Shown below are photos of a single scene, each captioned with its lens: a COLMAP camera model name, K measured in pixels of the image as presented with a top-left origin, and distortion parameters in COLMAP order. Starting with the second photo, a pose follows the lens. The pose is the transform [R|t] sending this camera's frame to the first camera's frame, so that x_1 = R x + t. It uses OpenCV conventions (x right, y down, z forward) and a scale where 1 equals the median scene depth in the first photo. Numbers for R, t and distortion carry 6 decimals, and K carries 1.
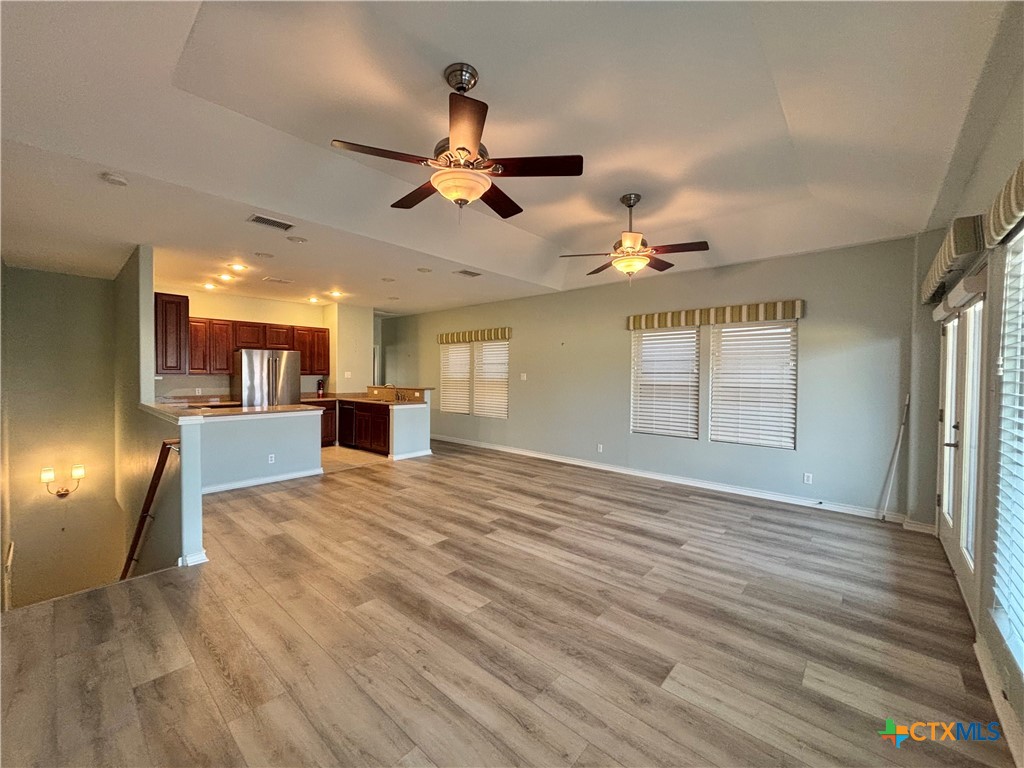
lens RADIAL K [[410.9, 0, 507.0], [0, 410.9, 383.4], [0, 0, 1]] dist [-0.000705, -0.000185]
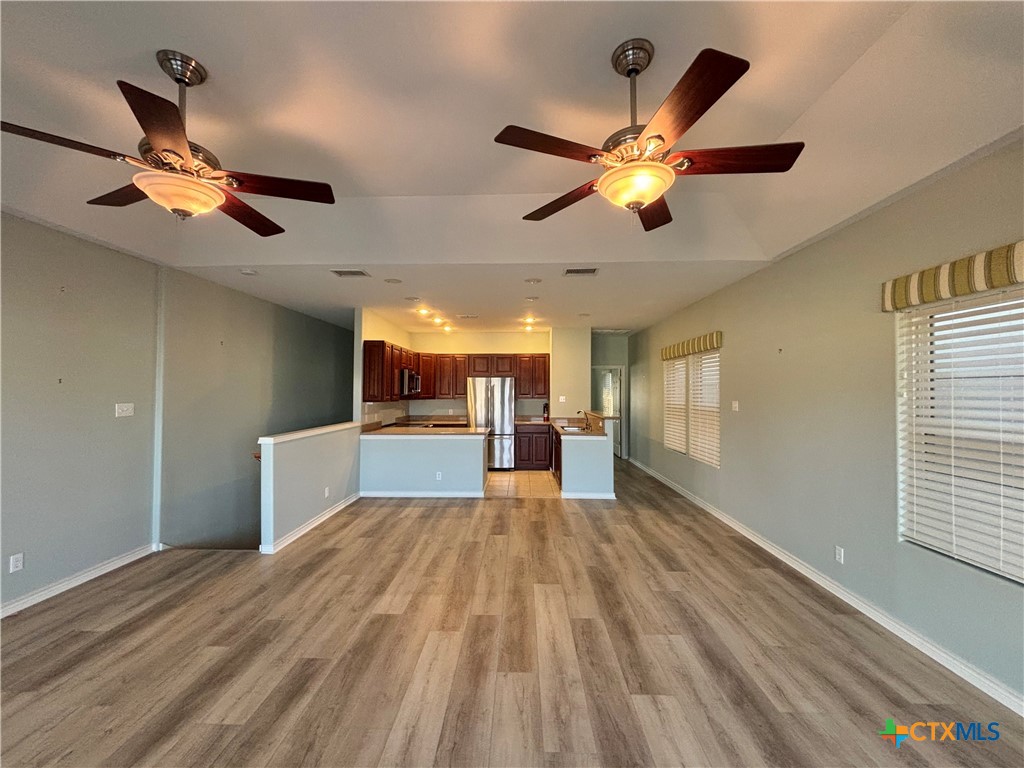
lens RADIAL K [[410.9, 0, 507.0], [0, 410.9, 383.4], [0, 0, 1]] dist [-0.000705, -0.000185]
pose [[0.643651, -0.019263, -0.765077, 0.514548], [-0.014093, 0.999215, -0.037015, -0.038514], [0.765189, 0.034607, 0.642875, 0.527618]]
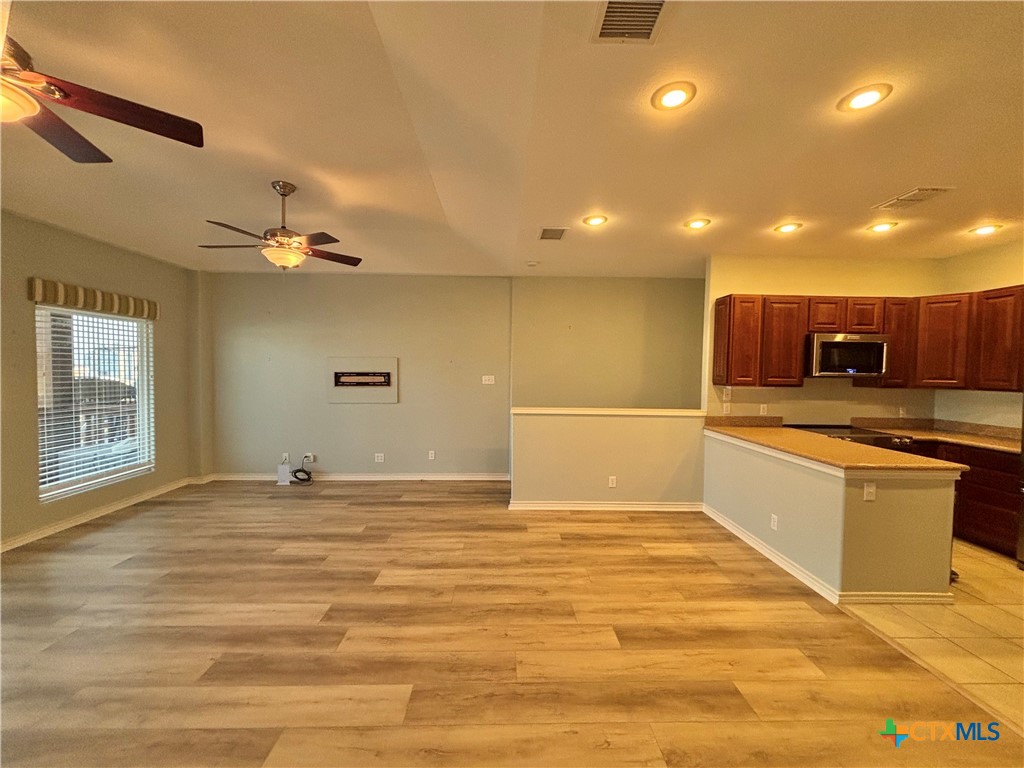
lens RADIAL K [[407.5, 0, 512.0], [0, 407.5, 384.0], [0, 0, 1]] dist [0.000122, 0.000402]
pose [[-0.722794, 0.009818, -0.690994, 0.180043], [-0.033203, 0.998251, 0.048914, -0.057654], [0.690265, 0.058298, -0.721204, 1.472443]]
